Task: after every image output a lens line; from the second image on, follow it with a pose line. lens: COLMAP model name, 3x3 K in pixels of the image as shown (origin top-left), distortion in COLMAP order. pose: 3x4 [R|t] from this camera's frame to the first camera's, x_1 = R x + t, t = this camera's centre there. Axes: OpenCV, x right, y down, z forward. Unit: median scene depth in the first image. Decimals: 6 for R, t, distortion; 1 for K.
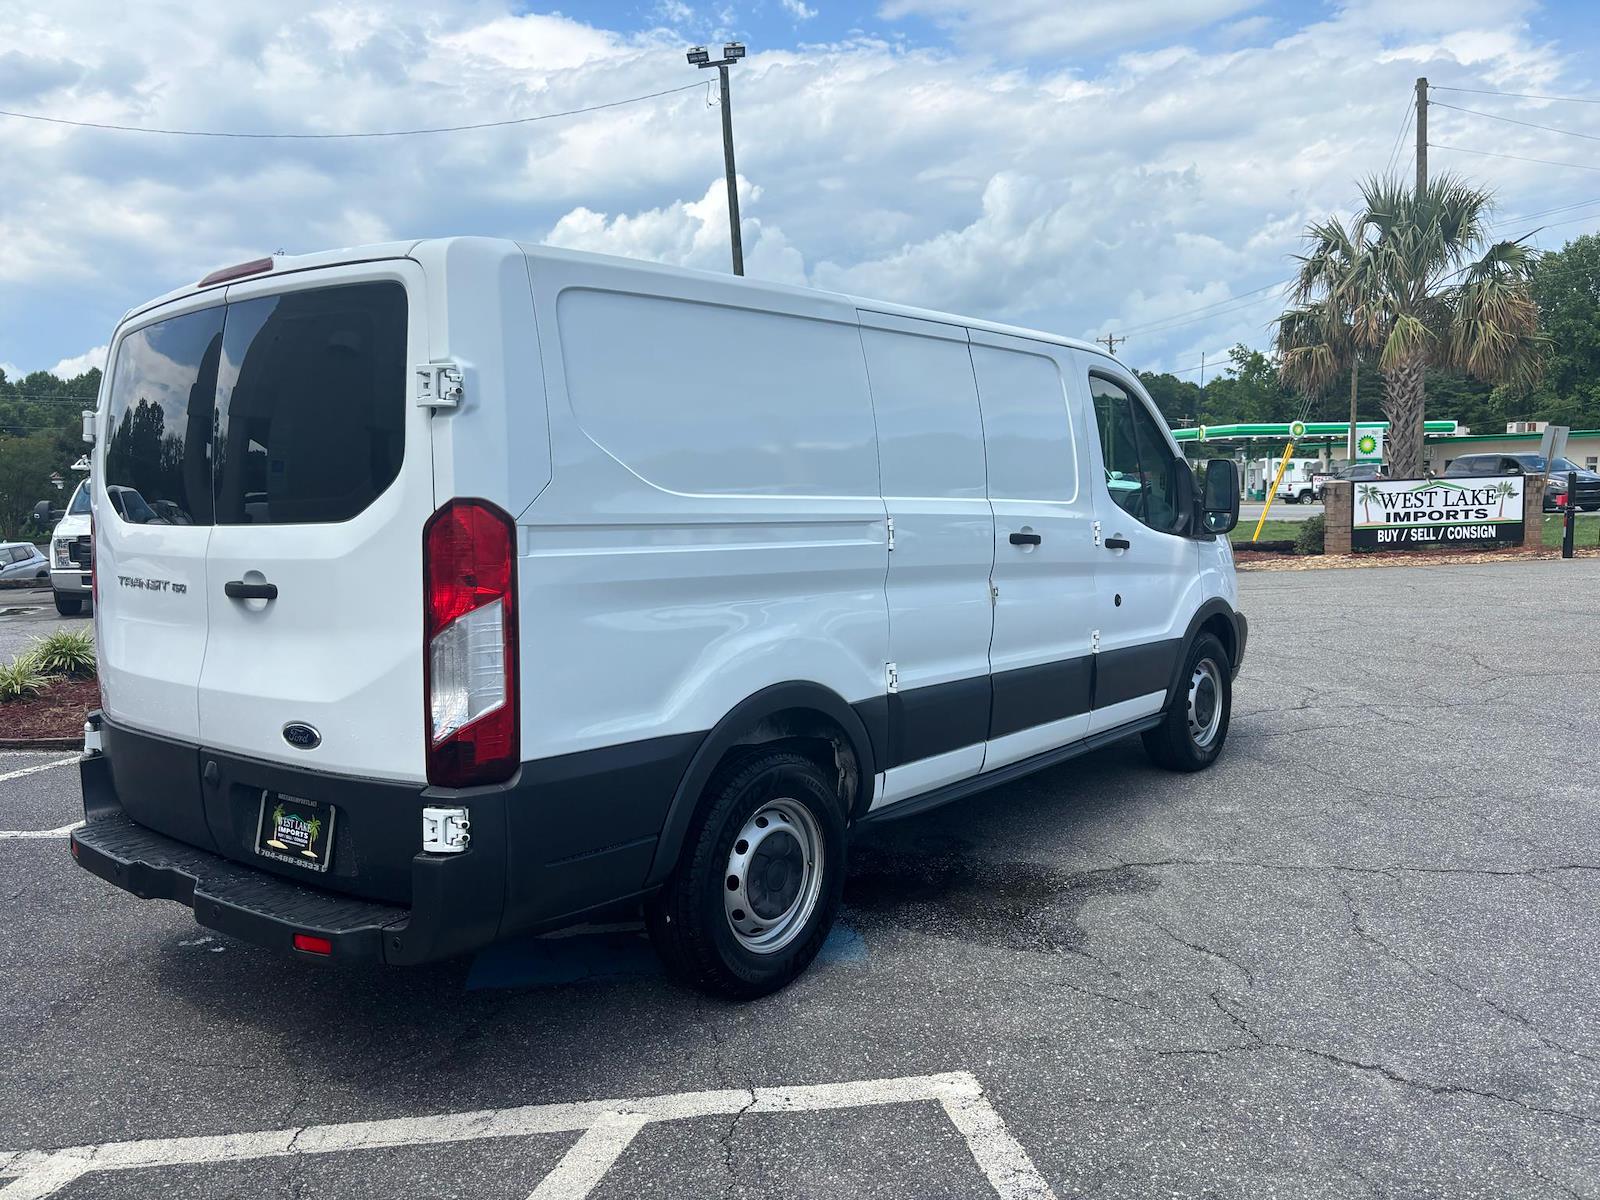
lens RADIAL K [[1214.2, 0, 809.2], [0, 1214.2, 604.7], [0, 0, 1]] dist [0.041174, -0.043082]
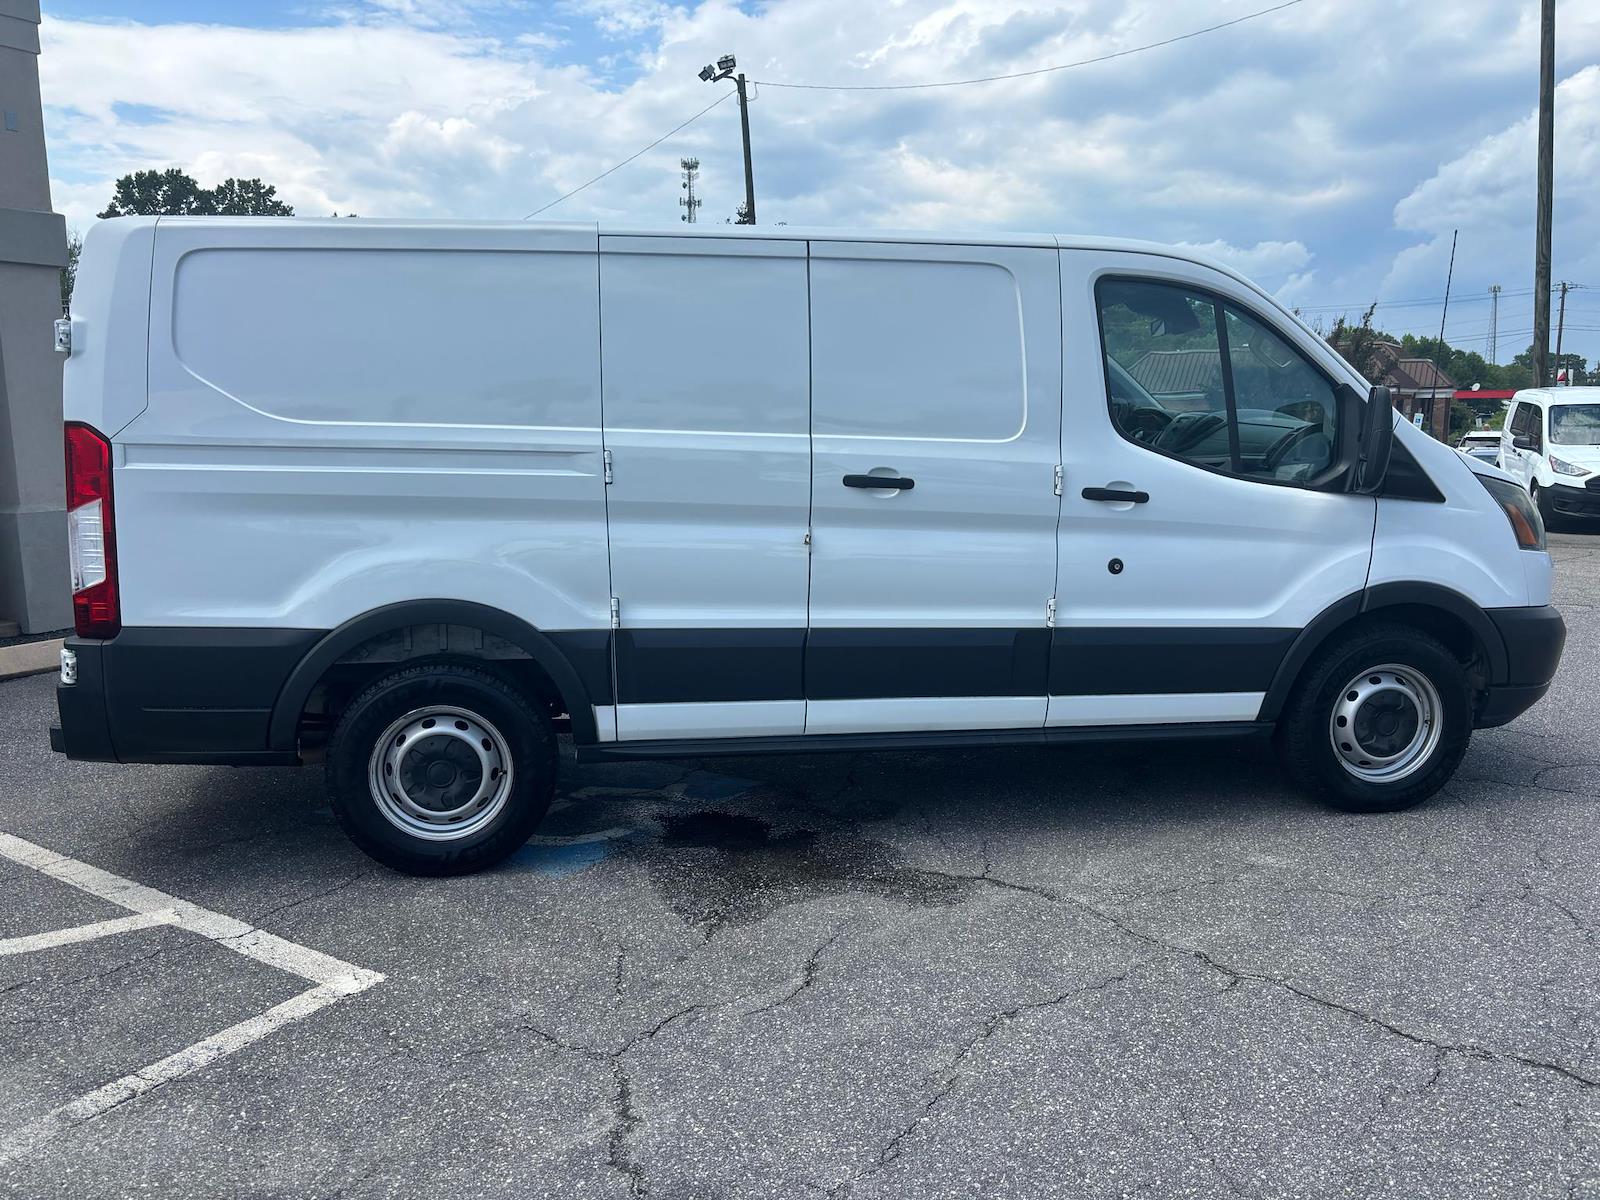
lens RADIAL K [[1214.2, 0, 790.5], [0, 1214.2, 607.0], [0, 0, 1]] dist [0.041174, -0.043082]
pose [[0.750028, 0.119024, -0.650608, 0.905713], [-0.074687, 0.992624, 0.095494, -0.055254], [0.657175, -0.023031, 0.753386, 0.380868]]
